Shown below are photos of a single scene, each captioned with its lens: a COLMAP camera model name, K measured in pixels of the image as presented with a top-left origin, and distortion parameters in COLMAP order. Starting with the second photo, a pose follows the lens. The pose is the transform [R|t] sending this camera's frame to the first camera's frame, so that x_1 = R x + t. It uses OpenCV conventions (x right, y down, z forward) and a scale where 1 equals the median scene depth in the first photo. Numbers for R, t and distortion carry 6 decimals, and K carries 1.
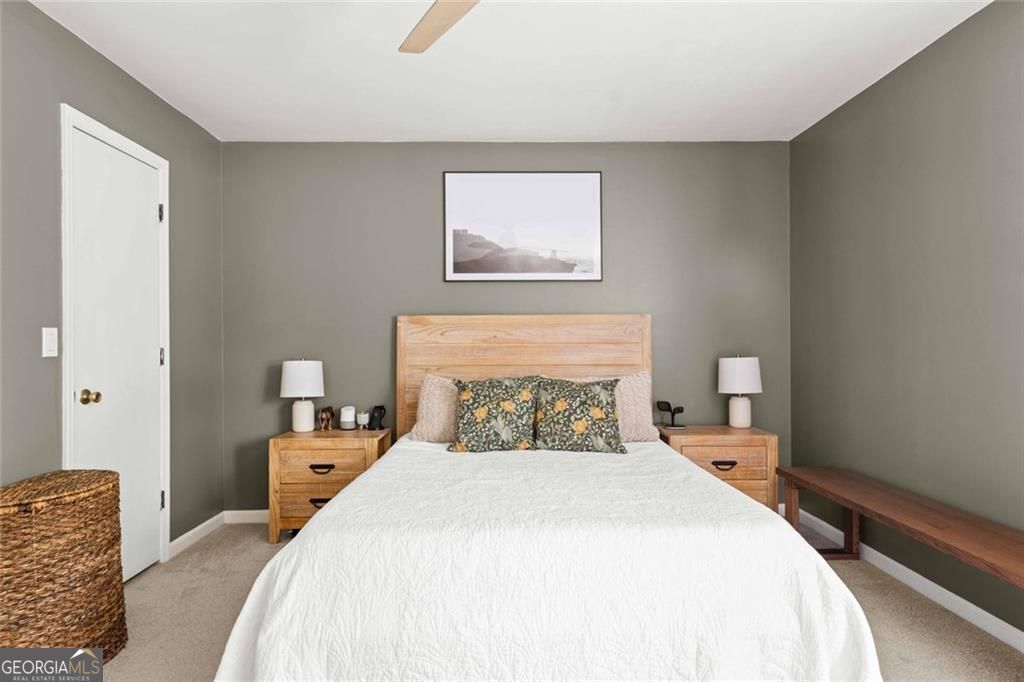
lens RADIAL K [[577.5, 0, 512.8], [0, 577.5, 342.0], [0, 0, 1]] dist [0.001986, -0.000625]
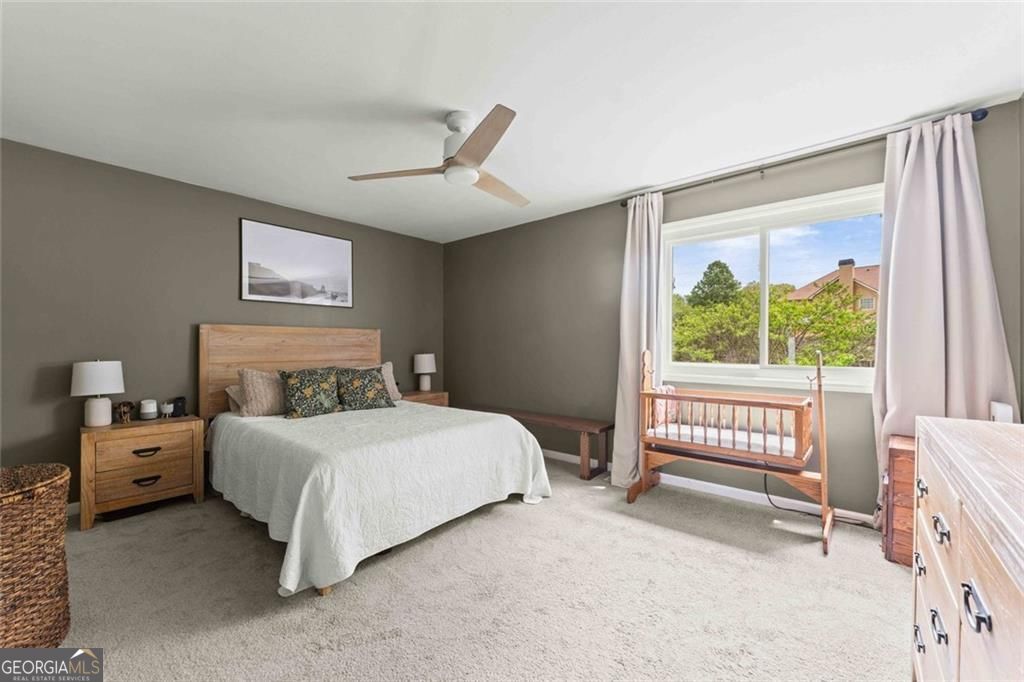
lens RADIAL K [[414.7, 0, 511.7], [0, 414.7, 340.7], [0, 0, 1]] dist [-0.000974, -0.000052]
pose [[0.656474, 0.013424, 0.754229, -0.504615], [-0.002296, 0.999873, -0.015798, 0.004550], [-0.754345, 0.008639, 0.656421, -0.120445]]
